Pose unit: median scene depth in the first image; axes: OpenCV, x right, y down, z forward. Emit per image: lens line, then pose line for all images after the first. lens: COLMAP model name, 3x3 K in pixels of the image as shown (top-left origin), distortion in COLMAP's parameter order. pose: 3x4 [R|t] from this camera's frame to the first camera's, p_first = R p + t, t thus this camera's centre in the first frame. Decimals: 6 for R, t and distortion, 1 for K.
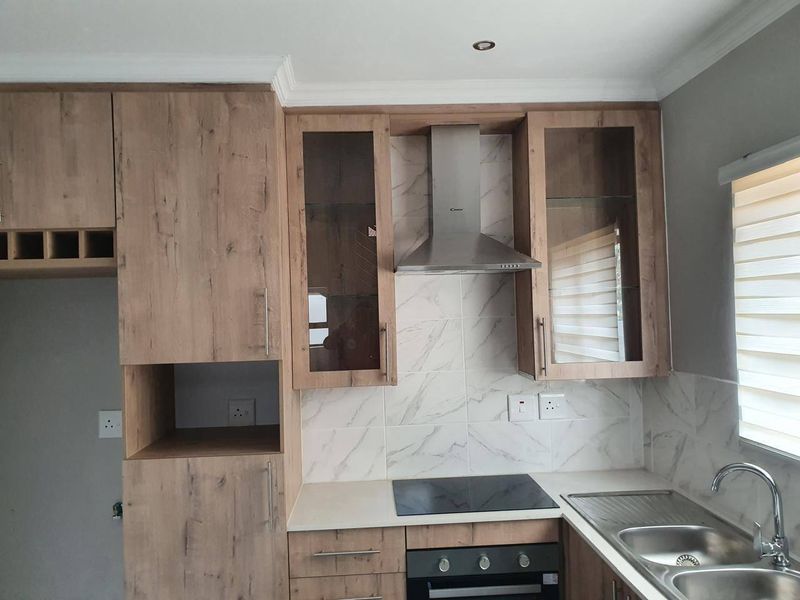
lens RADIAL K [[635.5, 0, 400.0], [0, 635.5, 304.7], [0, 0, 1]] dist [0.012608, 0.000292]
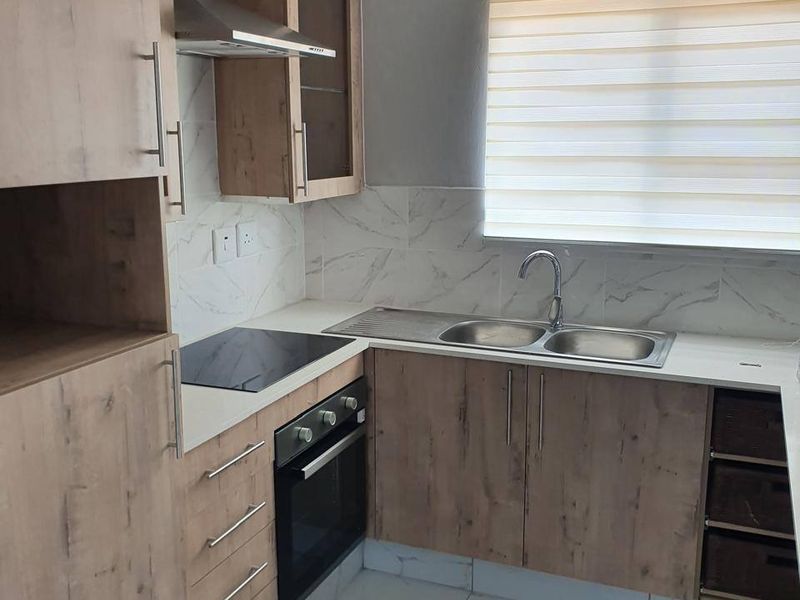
lens RADIAL K [[833.8, 0, 400.8], [0, 833.8, 297.2], [0, 0, 1]] dist [0.013110, 0.000000]
pose [[0.427738, -0.146982, 0.891872, -0.791107], [-0.014560, 0.985442, 0.169386, 0.064750], [-0.903785, -0.085438, 0.419371, 0.483933]]
